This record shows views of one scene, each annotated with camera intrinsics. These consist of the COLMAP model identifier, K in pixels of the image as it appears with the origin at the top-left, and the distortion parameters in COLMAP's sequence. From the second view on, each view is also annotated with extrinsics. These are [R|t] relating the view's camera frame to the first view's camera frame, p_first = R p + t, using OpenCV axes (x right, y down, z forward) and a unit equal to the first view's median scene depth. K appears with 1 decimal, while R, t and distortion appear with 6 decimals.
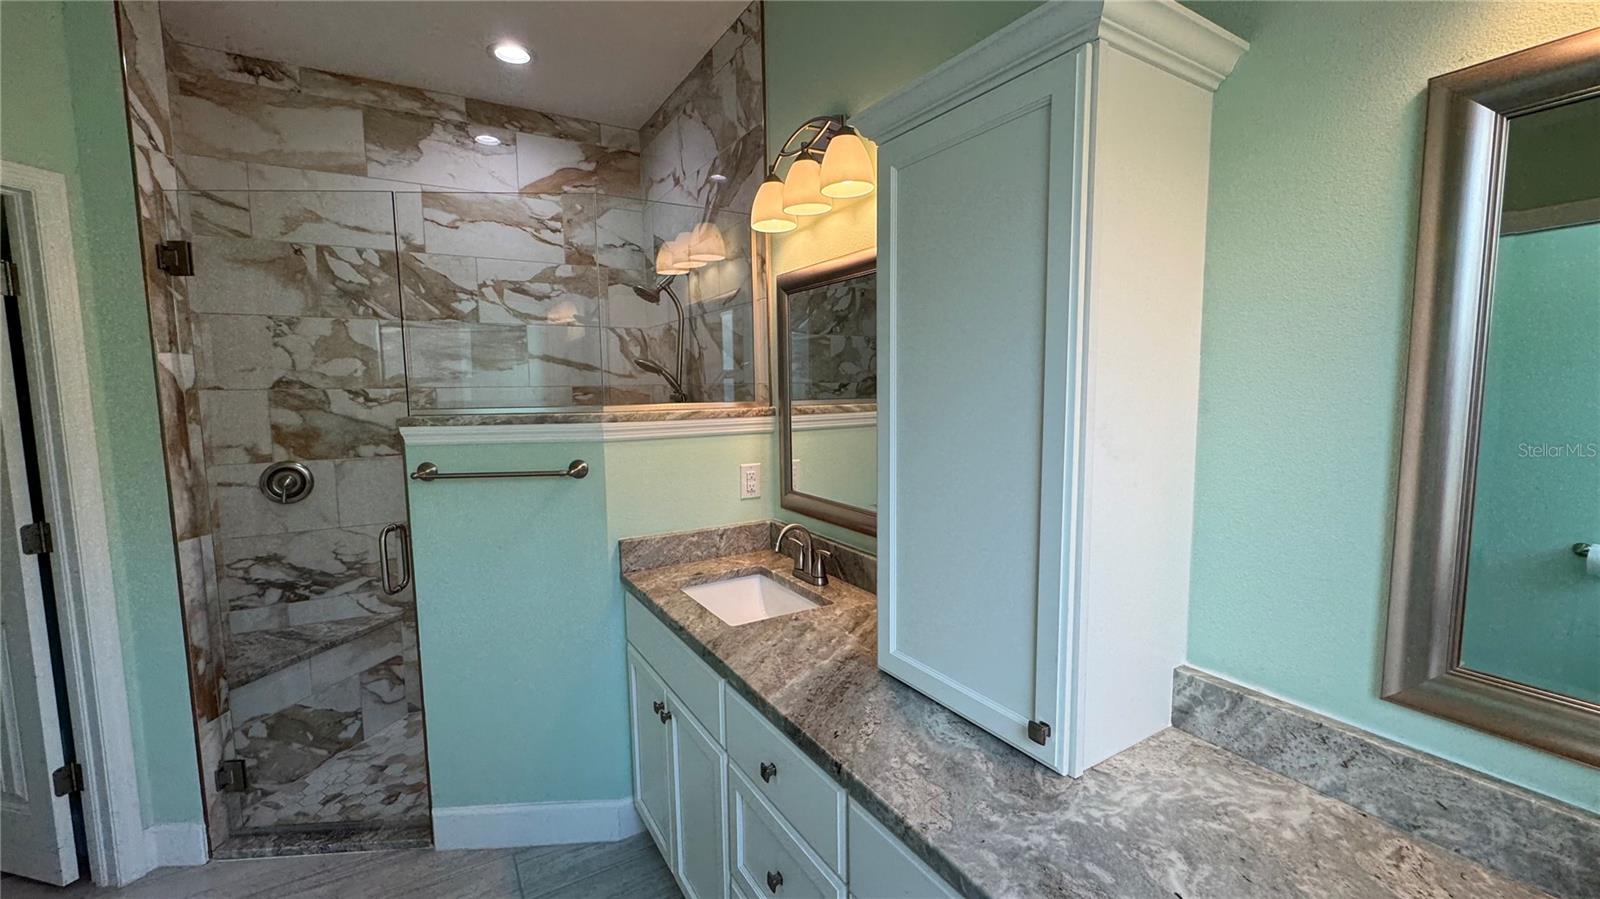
lens RADIAL K [[634.2, 0, 762.6], [0, 634.2, 449.5], [0, 0, 1]] dist [-0.009848, 0.001519]
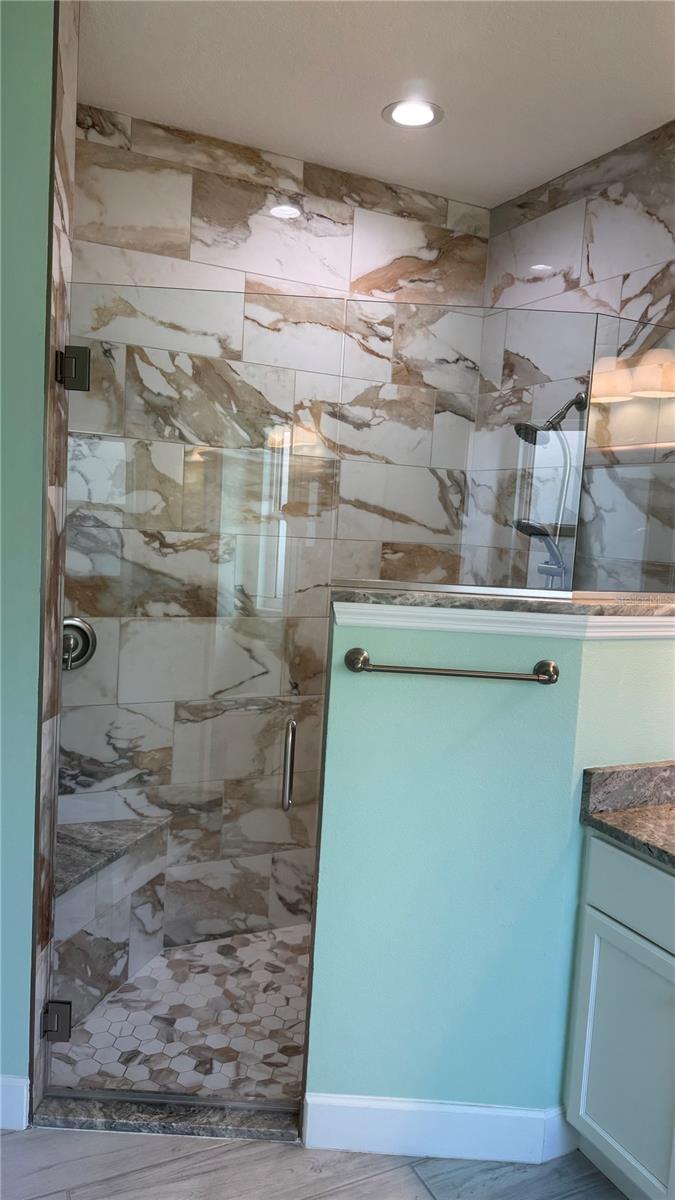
lens RADIAL K [[839.7, 0, 338.6], [0, 839.7, 607.4], [0, 0, 1]] dist [0.036694, -0.045338]
pose [[0.993713, 0.079925, -0.078395, -0.326397], [-0.080159, 0.996782, 0.000167, -0.019331], [0.078156, 0.006118, 0.996922, -0.024823]]
